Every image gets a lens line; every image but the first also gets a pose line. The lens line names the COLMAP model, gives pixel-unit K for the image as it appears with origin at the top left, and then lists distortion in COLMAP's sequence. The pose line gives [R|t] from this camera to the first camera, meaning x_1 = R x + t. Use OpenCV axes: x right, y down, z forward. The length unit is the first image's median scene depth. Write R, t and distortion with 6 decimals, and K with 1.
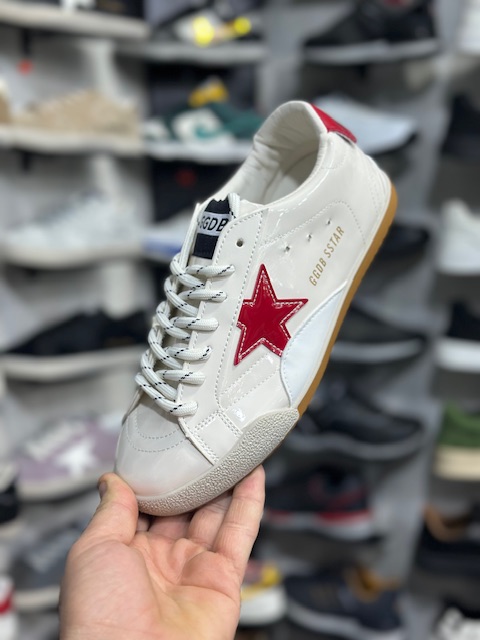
lens RADIAL K [[911.9, 0, 241.8], [0, 911.9, 318.4], [0, 0, 1]] dist [0.065369, 0.000000]
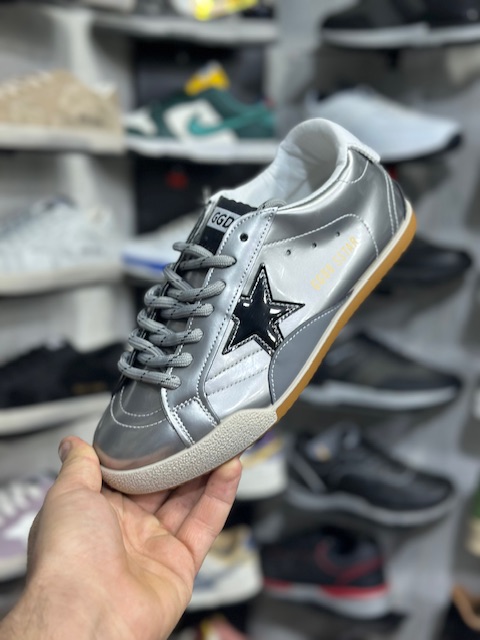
lens RADIAL K [[911.9, 0, 250.7], [0, 911.9, 327.0], [0, 0, 1]] dist [0.065369, 0.000000]
pose [[0.999450, 0.028164, 0.017493, -0.005577], [-0.028606, 0.999263, 0.025592, -0.045980], [-0.016760, -0.026079, 0.999519, 0.170113]]
